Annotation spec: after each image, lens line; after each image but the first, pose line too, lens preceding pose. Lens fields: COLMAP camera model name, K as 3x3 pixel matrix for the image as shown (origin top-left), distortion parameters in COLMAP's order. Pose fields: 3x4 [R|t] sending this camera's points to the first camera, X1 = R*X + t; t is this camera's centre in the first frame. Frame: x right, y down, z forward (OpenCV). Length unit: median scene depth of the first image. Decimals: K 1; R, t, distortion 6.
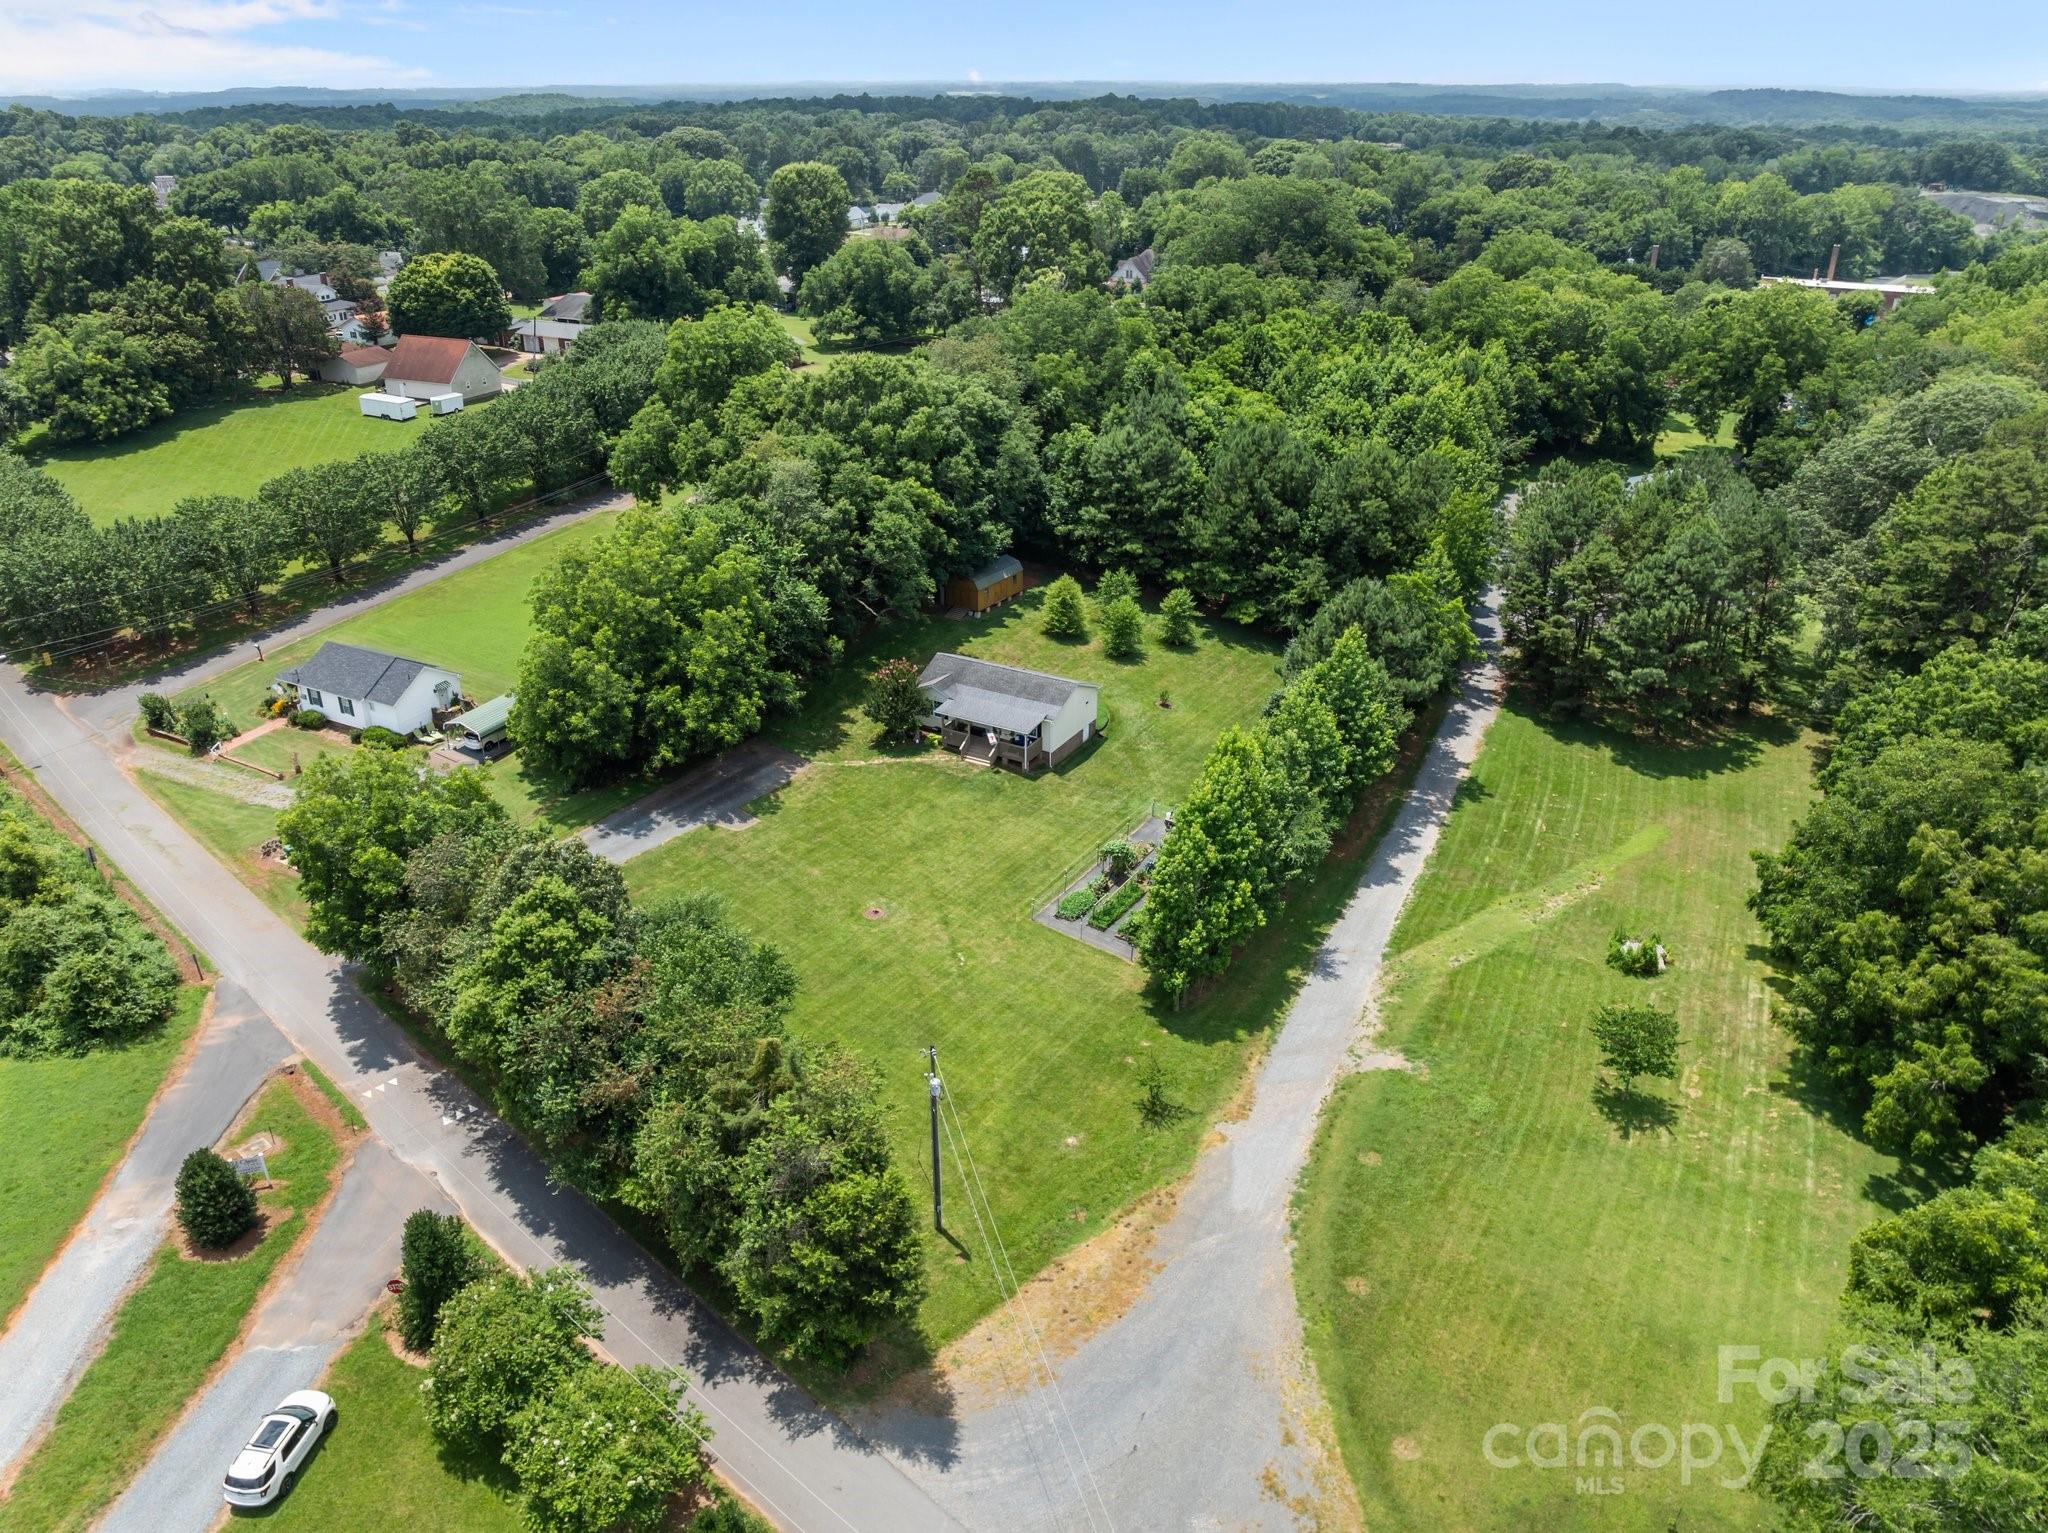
lens RADIAL K [[1444.6, 0, 1019.4], [0, 1444.6, 770.0], [0, 0, 1]] dist [-0.043055, 0.006648]
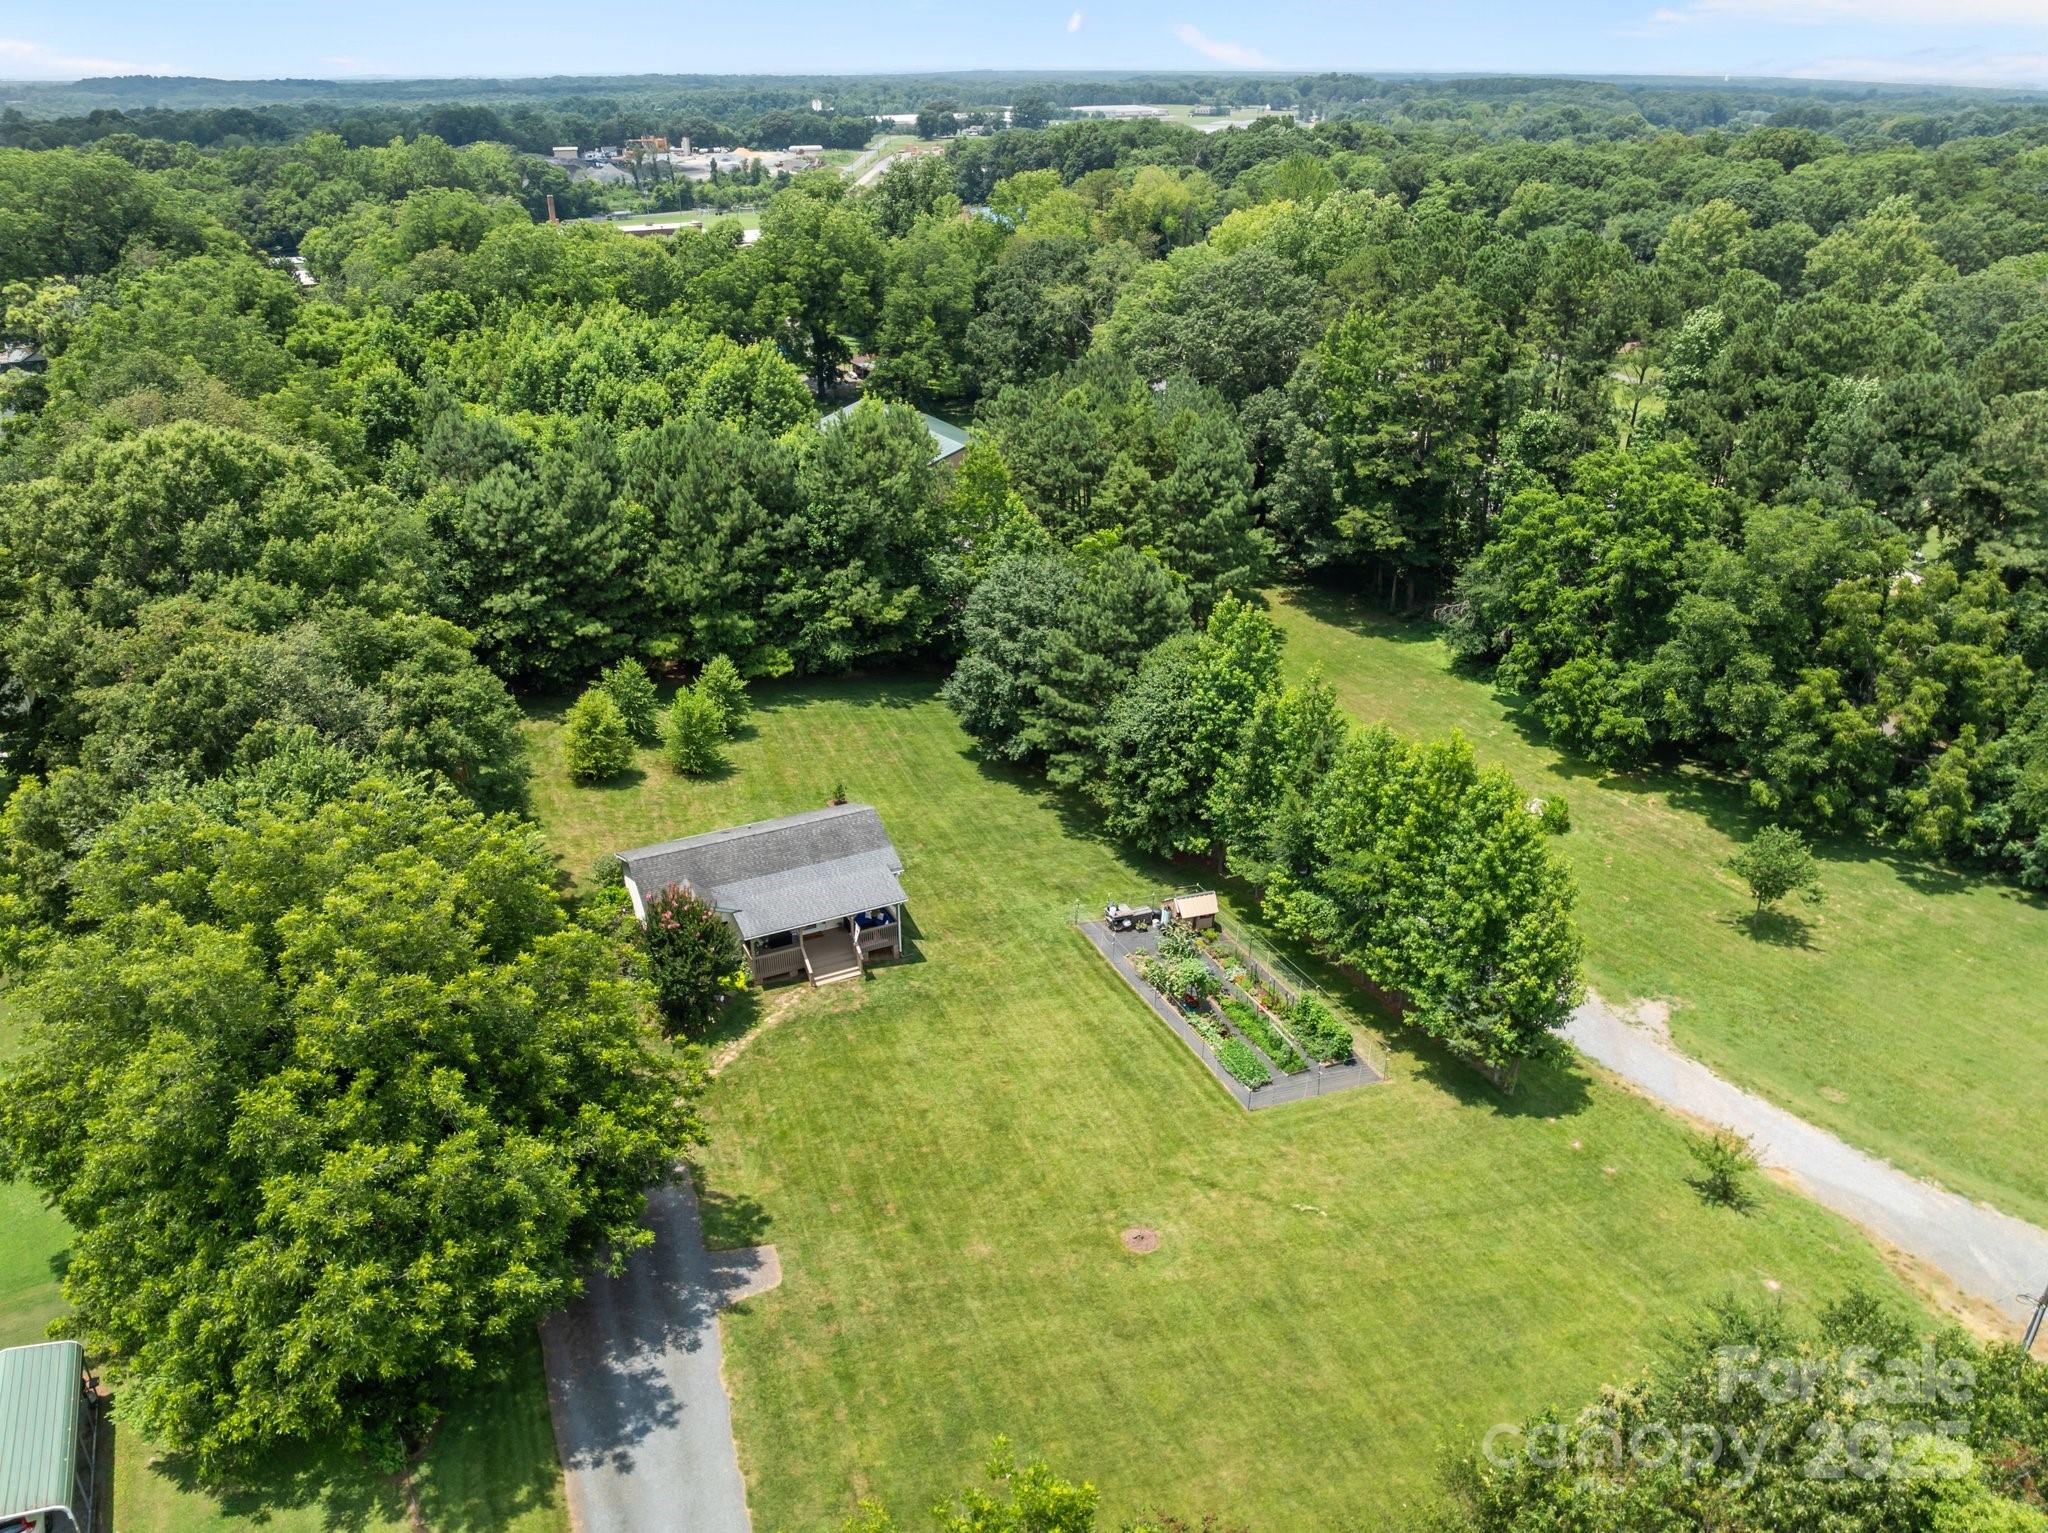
lens RADIAL K [[1444.4, 0, 1015.8], [0, 1444.4, 769.9], [0, 0, 1]] dist [-0.062141, 0.040030]
pose [[0.565604, -0.364570, 0.739717, -0.345889], [0.359542, 0.916253, 0.176662, -0.142593], [-0.742174, 0.166039, 0.649315, 0.415930]]
